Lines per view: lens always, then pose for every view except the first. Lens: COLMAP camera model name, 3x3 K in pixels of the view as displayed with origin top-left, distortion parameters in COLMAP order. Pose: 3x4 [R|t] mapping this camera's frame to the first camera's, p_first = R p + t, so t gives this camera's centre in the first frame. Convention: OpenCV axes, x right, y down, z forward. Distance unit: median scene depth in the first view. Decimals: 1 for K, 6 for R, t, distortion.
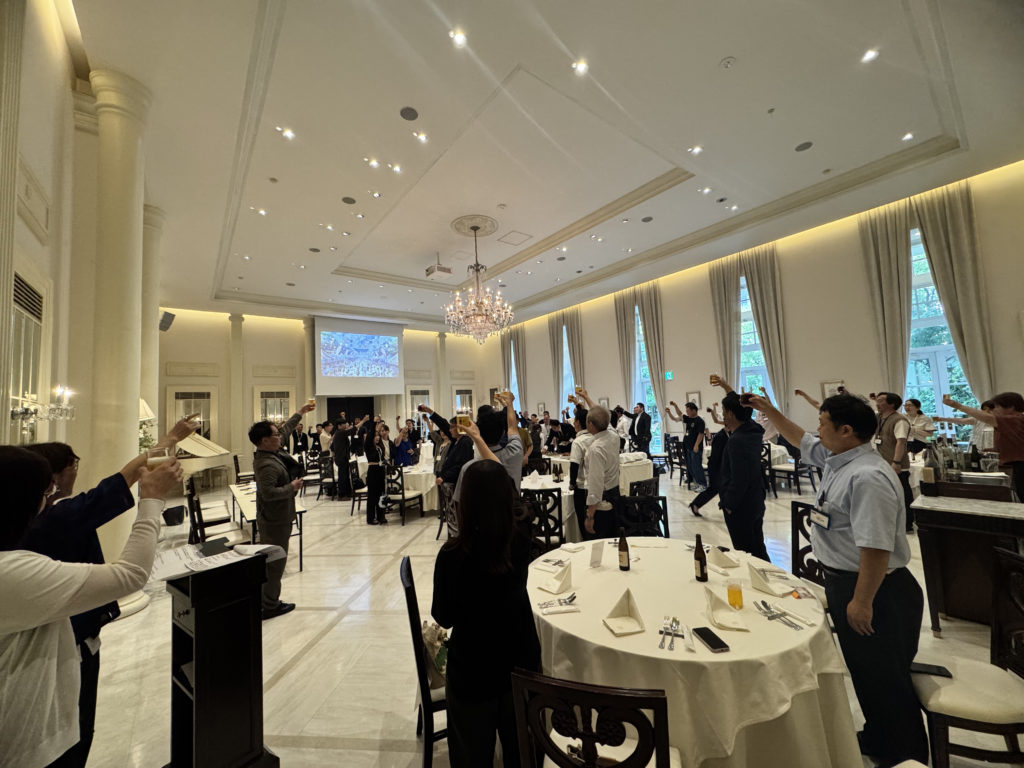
lens RADIAL K [[408.7, 0, 508.5], [0, 408.7, 381.9], [0, 0, 1]] dist [-0.004601, -0.000192]
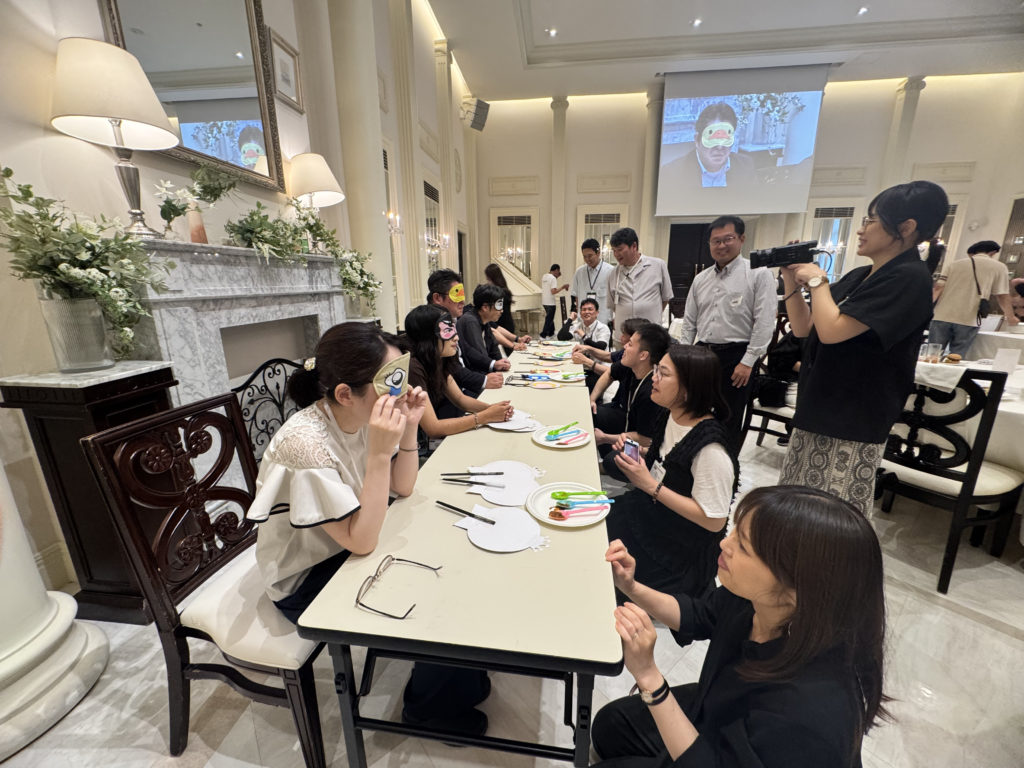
lens RADIAL K [[408.7, 0, 507.6], [0, 408.7, 380.8], [0, 0, 1]] dist [-0.004601, -0.000192]
pose [[0.715706, 0.212405, -0.665318, -0.147012], [0.021761, 0.945386, 0.325227, 0.067757], [0.698062, -0.247245, 0.671997, 0.325790]]
